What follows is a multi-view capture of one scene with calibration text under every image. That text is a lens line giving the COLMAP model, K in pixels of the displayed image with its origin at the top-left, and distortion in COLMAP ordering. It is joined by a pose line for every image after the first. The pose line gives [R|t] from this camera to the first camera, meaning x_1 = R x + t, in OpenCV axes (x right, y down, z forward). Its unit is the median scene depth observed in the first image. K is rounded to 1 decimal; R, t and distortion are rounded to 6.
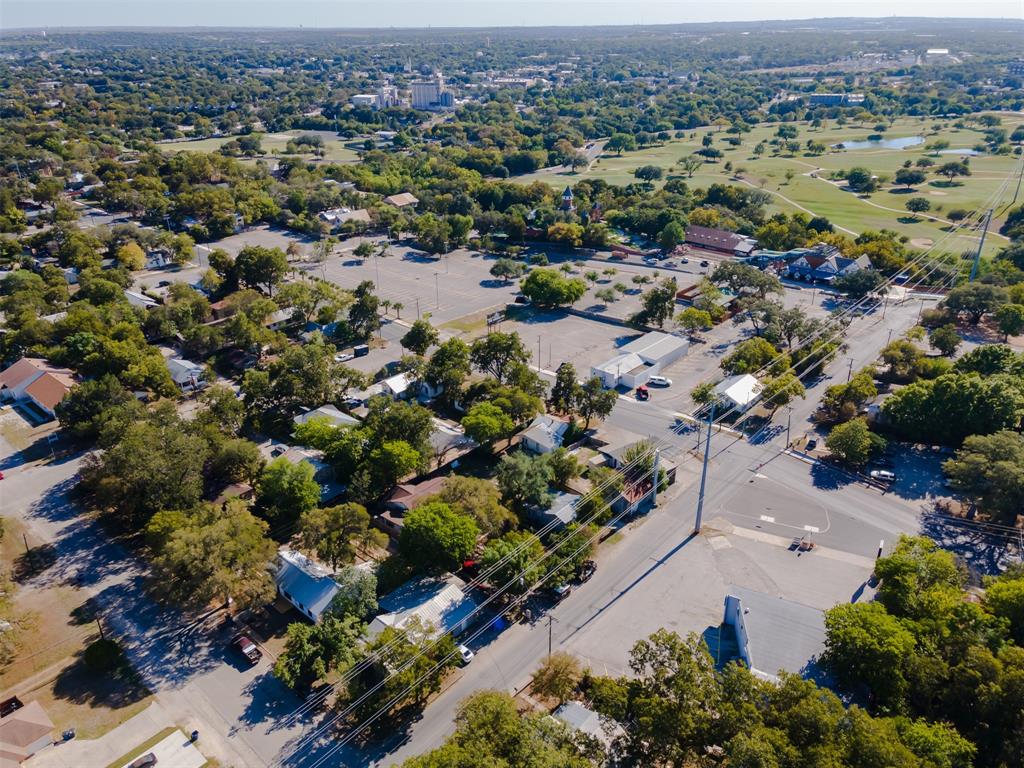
lens RADIAL K [[750.4, 0, 512.0], [0, 750.4, 384.0], [0, 0, 1]] dist [0.018983, 0.038486]
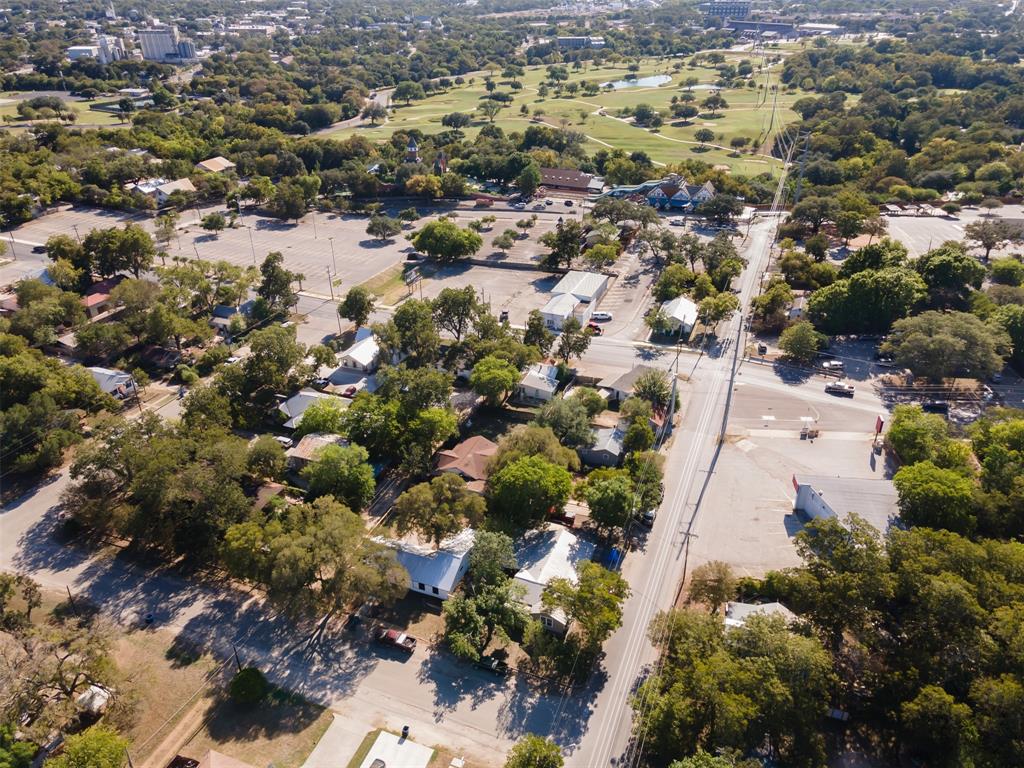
lens RADIAL K [[750.4, 0, 512.0], [0, 750.4, 384.0], [0, 0, 1]] dist [0.018983, 0.038486]
pose [[0.940587, -0.163951, 0.297348, -0.183737], [0.146102, 0.985911, 0.081453, -0.009845], [-0.306513, -0.033171, 0.951288, 0.025348]]
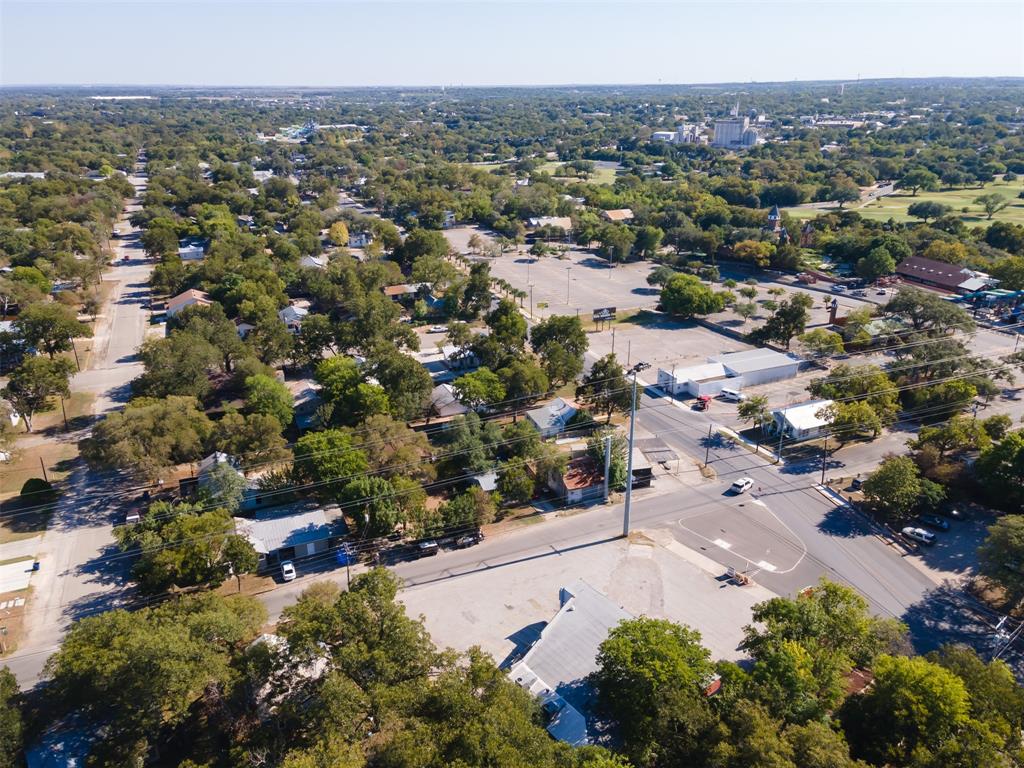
lens RADIAL K [[750.4, 0, 512.0], [0, 750.4, 384.0], [0, 0, 1]] dist [0.018983, 0.038486]
pose [[0.905615, 0.156396, -0.394210, 0.224898], [-0.180613, 0.983241, -0.024836, 0.037065], [0.383719, 0.093691, 0.918685, 0.078294]]
